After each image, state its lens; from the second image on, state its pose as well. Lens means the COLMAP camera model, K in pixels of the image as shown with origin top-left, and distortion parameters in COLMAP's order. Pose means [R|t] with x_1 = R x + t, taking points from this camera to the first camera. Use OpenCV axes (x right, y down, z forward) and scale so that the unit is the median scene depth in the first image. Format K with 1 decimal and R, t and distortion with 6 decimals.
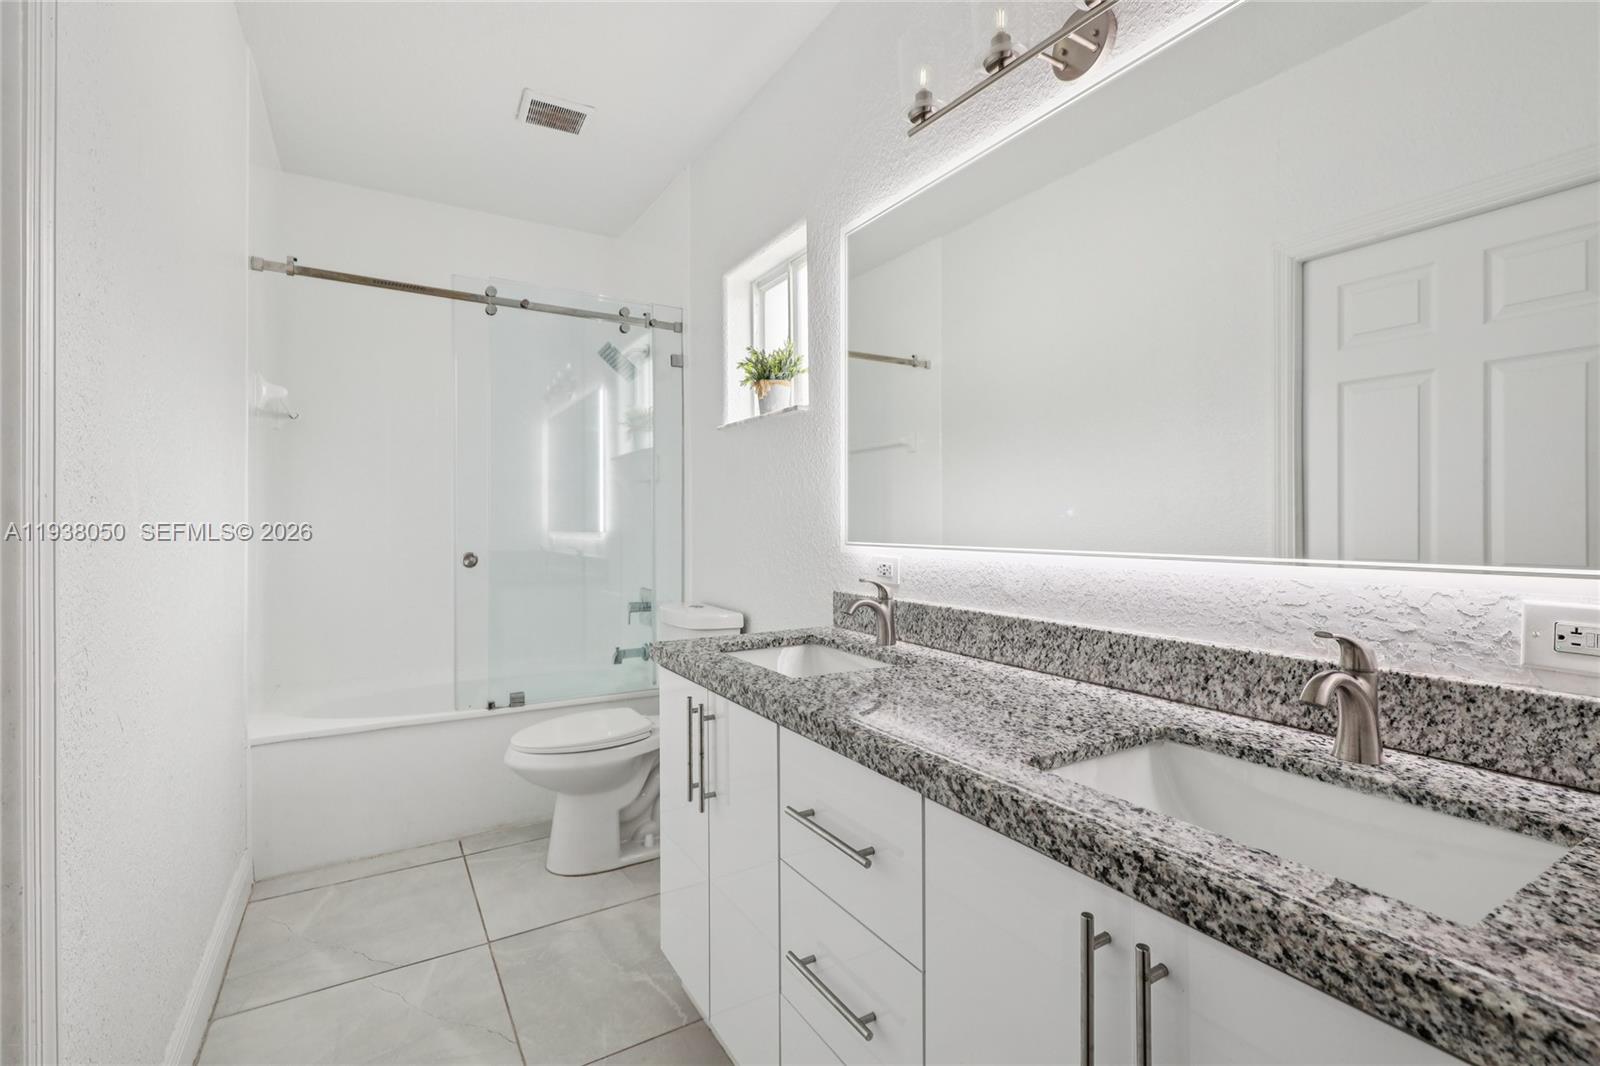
lens RADIAL K [[719.9, 0, 810.1], [0, 719.9, 517.8], [0, 0, 1]] dist [-0.000412, 0.000194]
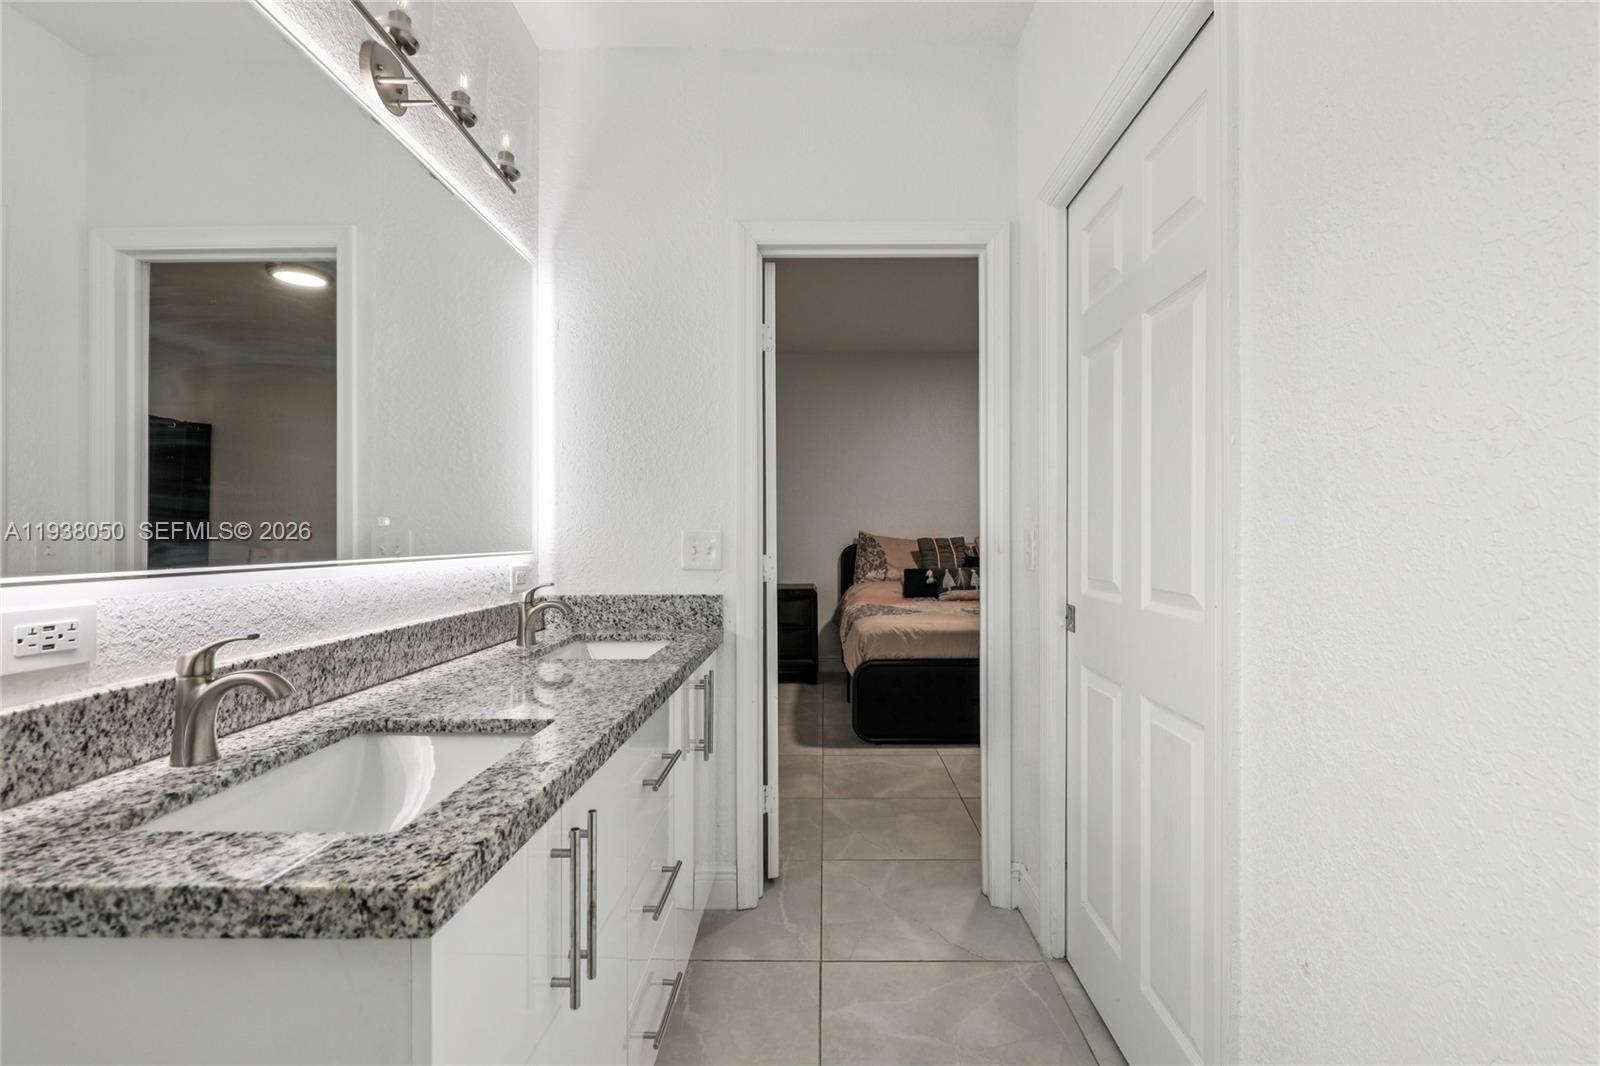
lens RADIAL K [[719.9, 0, 810.1], [0, 719.9, 517.8], [0, 0, 1]] dist [-0.000412, 0.000194]
pose [[-0.845354, 0.022910, 0.533716, -0.703055], [0.005818, 0.999416, -0.033685, 0.025859], [-0.534175, -0.025371, -0.844993, 1.541671]]
